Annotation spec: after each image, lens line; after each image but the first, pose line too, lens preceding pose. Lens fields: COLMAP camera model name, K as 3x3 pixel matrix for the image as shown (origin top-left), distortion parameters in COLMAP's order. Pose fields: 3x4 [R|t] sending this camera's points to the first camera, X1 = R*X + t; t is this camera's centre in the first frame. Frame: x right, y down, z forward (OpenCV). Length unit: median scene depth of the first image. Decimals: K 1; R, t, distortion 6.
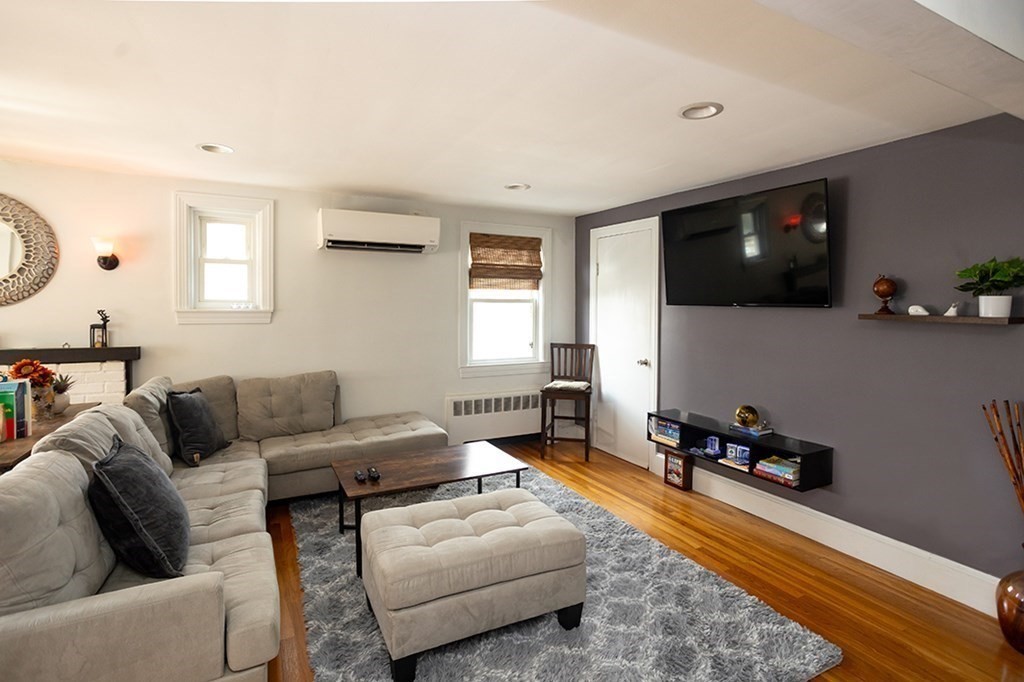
lens RADIAL K [[490.3, 0, 507.1], [0, 490.3, 318.3], [0, 0, 1]] dist [-0.002112, 0.000208]
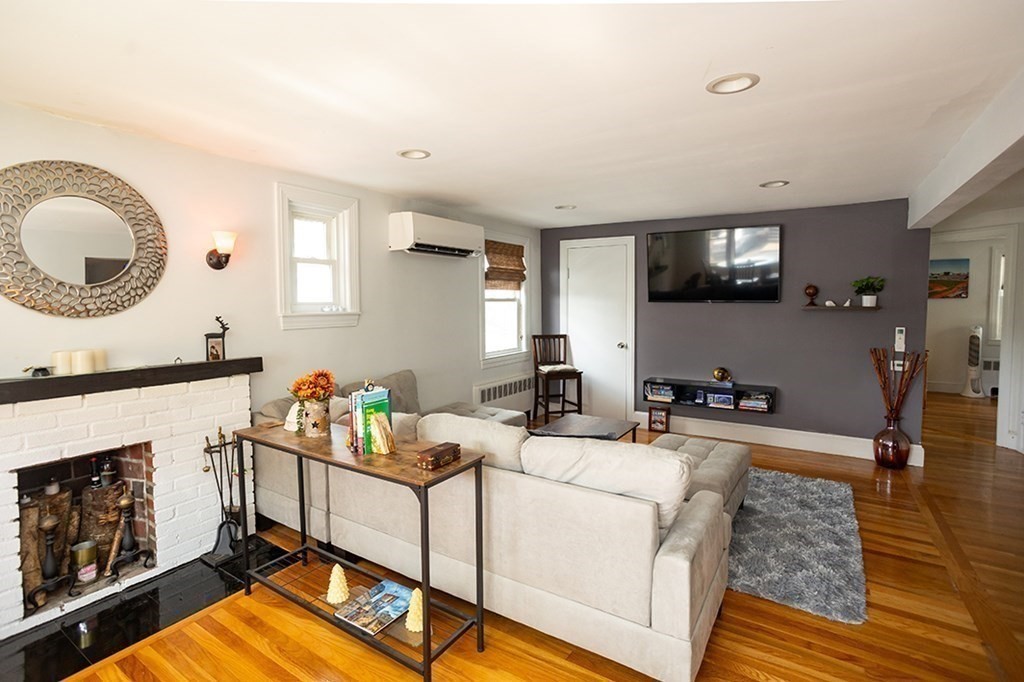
lens RADIAL K [[490.3, 0, 507.1], [0, 490.3, 318.3], [0, 0, 1]] dist [-0.002112, 0.000208]
pose [[0.867467, -0.029675, 0.496610, -0.728075], [0.025719, 0.999560, 0.014803, -0.011949], [-0.496830, -0.000069, 0.867848, 0.004930]]
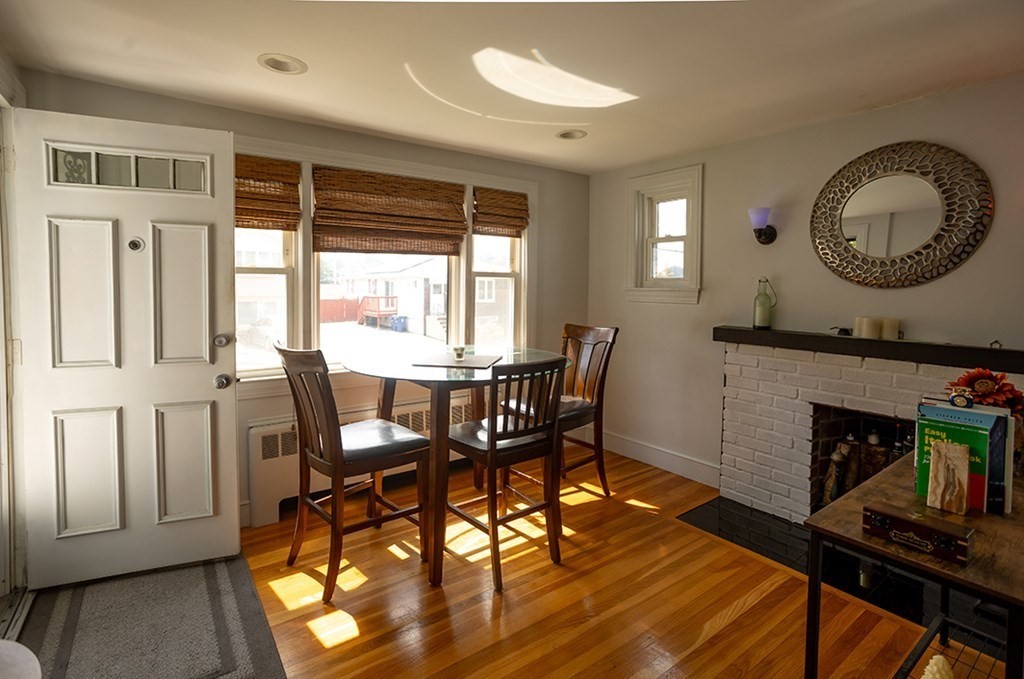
lens RADIAL K [[490.3, 0, 507.1], [0, 490.3, 316.8], [0, 0, 1]] dist [-0.002112, 0.000208]
pose [[0.167911, 0.058139, -0.984086, -0.307390], [-0.034864, 0.997985, 0.053011, 0.004421], [0.985185, 0.025408, 0.169600, 0.194706]]
